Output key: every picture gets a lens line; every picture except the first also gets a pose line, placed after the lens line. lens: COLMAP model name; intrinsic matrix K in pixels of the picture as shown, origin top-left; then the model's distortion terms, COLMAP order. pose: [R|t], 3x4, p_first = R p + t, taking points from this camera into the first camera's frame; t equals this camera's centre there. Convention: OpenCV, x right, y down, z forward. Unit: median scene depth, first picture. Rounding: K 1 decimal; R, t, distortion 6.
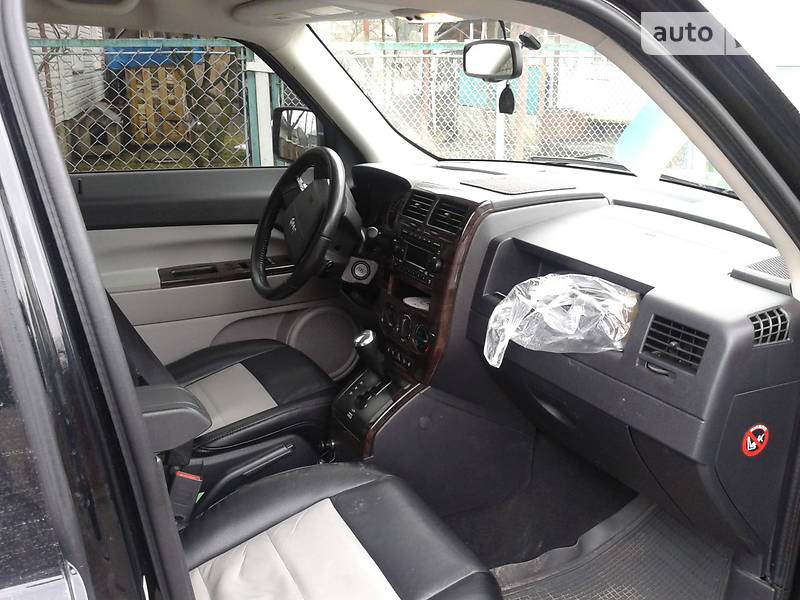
lens RADIAL K [[735.6, 0, 400.0], [0, 735.6, 300.0], [0, 0, 1]] dist [0.004159, -0.079904]
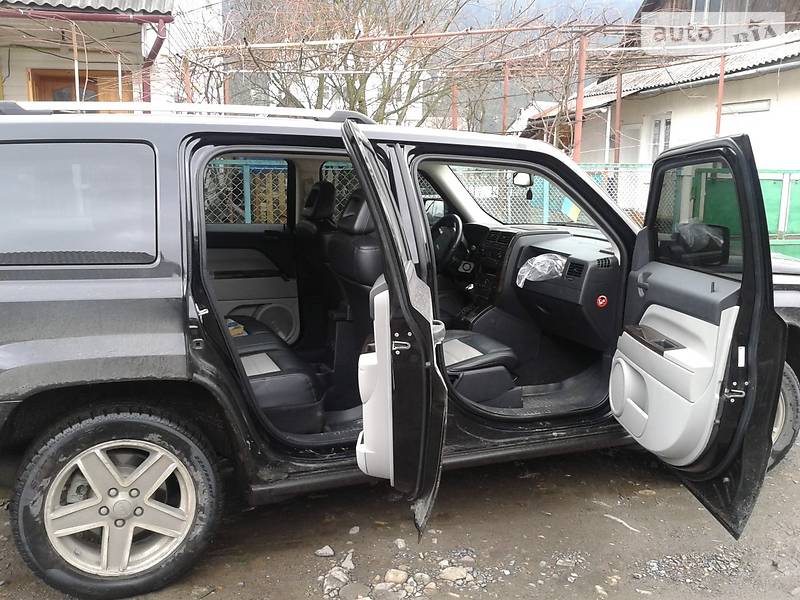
lens RADIAL K [[735.6, 0, 400.0], [0, 735.6, 300.0], [0, 0, 1]] dist [0.004159, -0.079904]
pose [[0.994513, 0.023627, -0.101905, -0.031973], [-0.037159, 0.990418, -0.133011, 0.488067], [0.097786, 0.136068, 0.985862, -1.644445]]
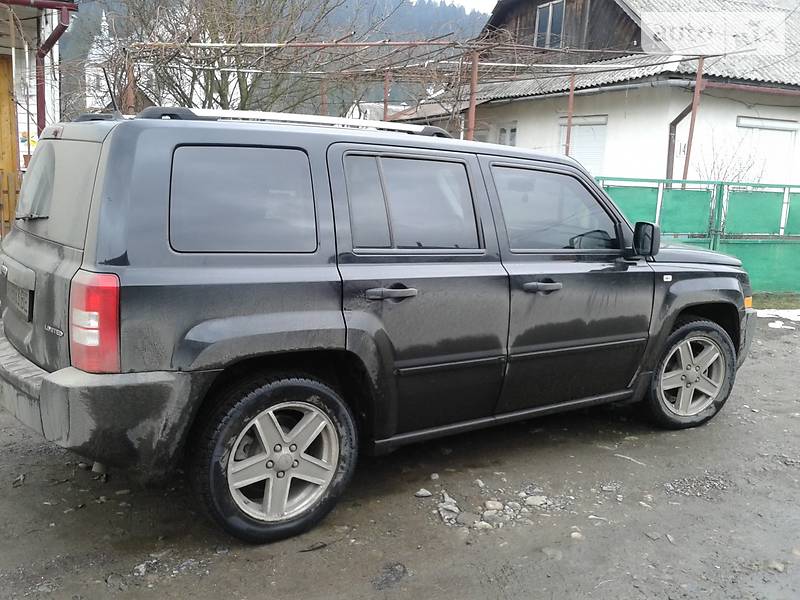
lens RADIAL K [[721.5, 0, 400.0], [0, 721.5, 300.0], [0, 0, 1]] dist [0.009179, 0.001588]
pose [[0.993229, 0.013683, 0.115367, -0.845765], [0.001595, 0.991341, -0.131305, 0.600682], [-0.116164, 0.130600, 0.984606, -2.030532]]
